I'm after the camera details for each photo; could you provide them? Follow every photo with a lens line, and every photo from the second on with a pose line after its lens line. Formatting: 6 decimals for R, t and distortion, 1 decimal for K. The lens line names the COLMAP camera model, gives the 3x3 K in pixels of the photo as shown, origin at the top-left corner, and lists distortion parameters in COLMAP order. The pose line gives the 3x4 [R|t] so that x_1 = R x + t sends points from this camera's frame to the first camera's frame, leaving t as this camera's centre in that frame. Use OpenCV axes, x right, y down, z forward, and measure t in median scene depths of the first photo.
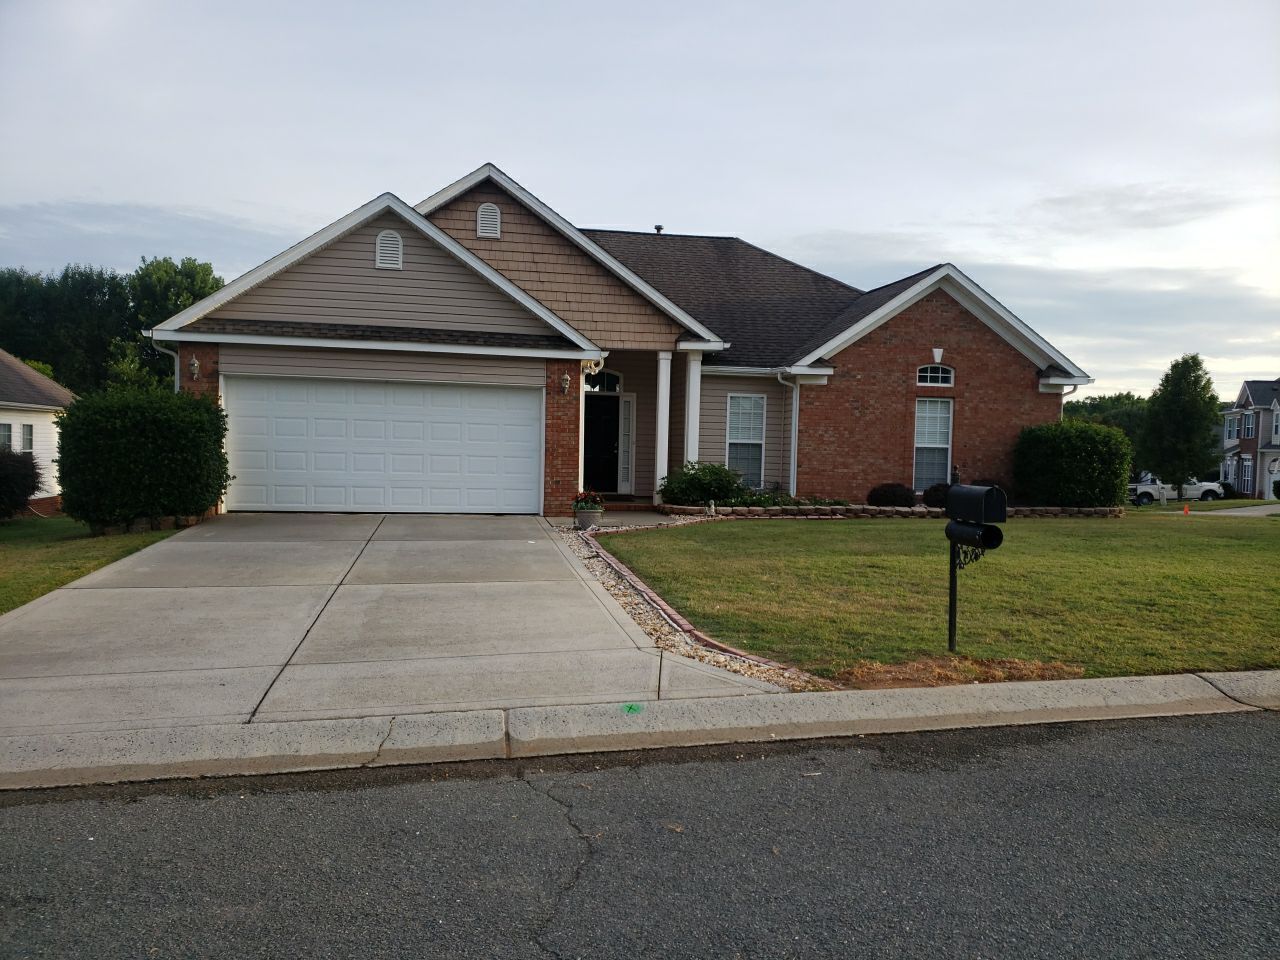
lens RADIAL K [[994.4, 0, 640.1], [0, 994.4, 477.0], [0, 0, 1]] dist [0.040503, -0.010599]
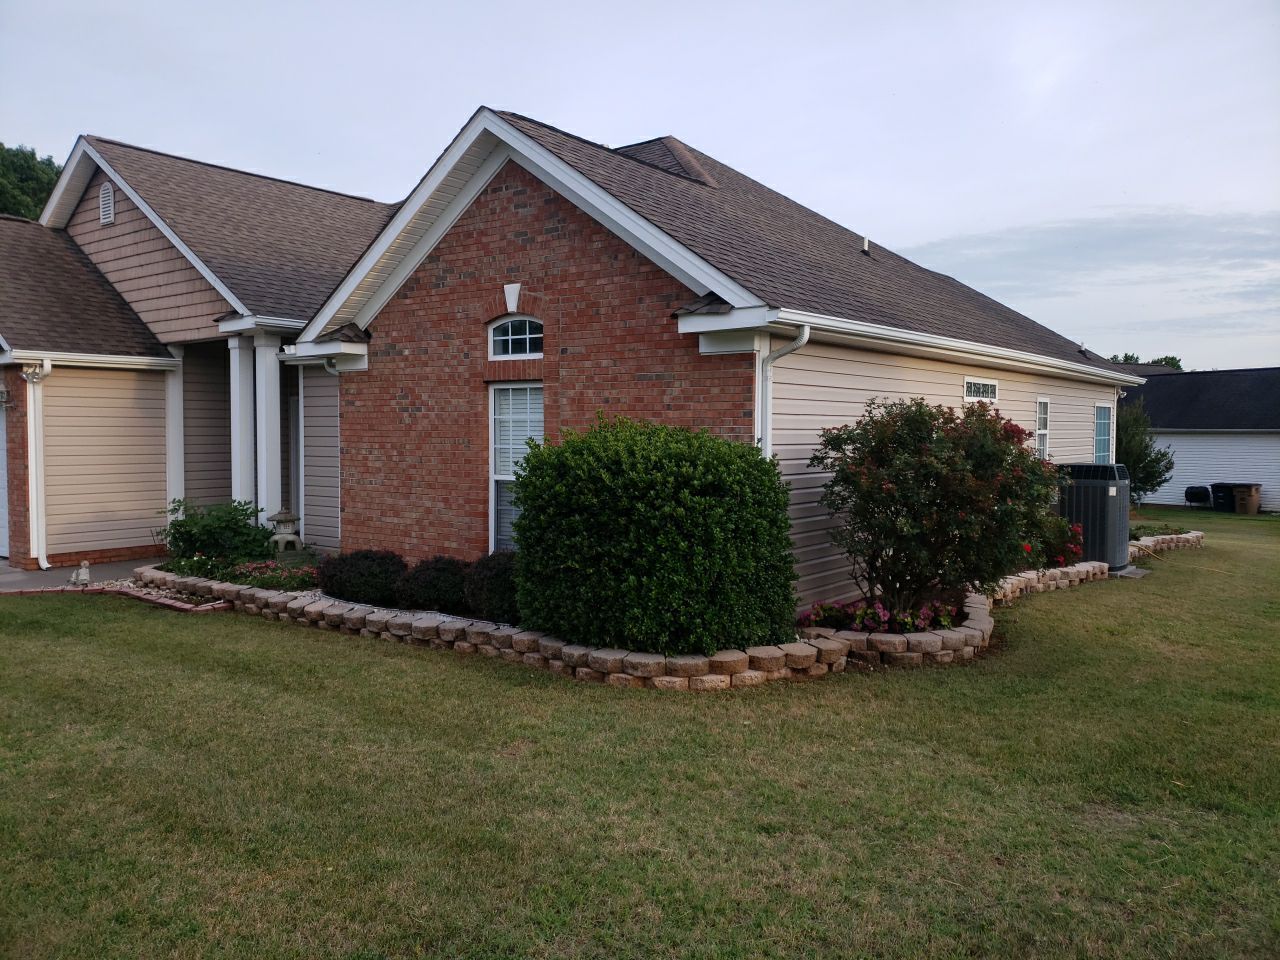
lens RADIAL K [[994.4, 0, 640.4], [0, 994.4, 482.8], [0, 0, 1]] dist [0.040503, -0.010599]
pose [[0.656034, 0.017926, -0.754519, 0.716725], [-0.032692, 0.999455, -0.004680, -0.029145], [0.754023, 0.027737, 0.656262, 0.725288]]
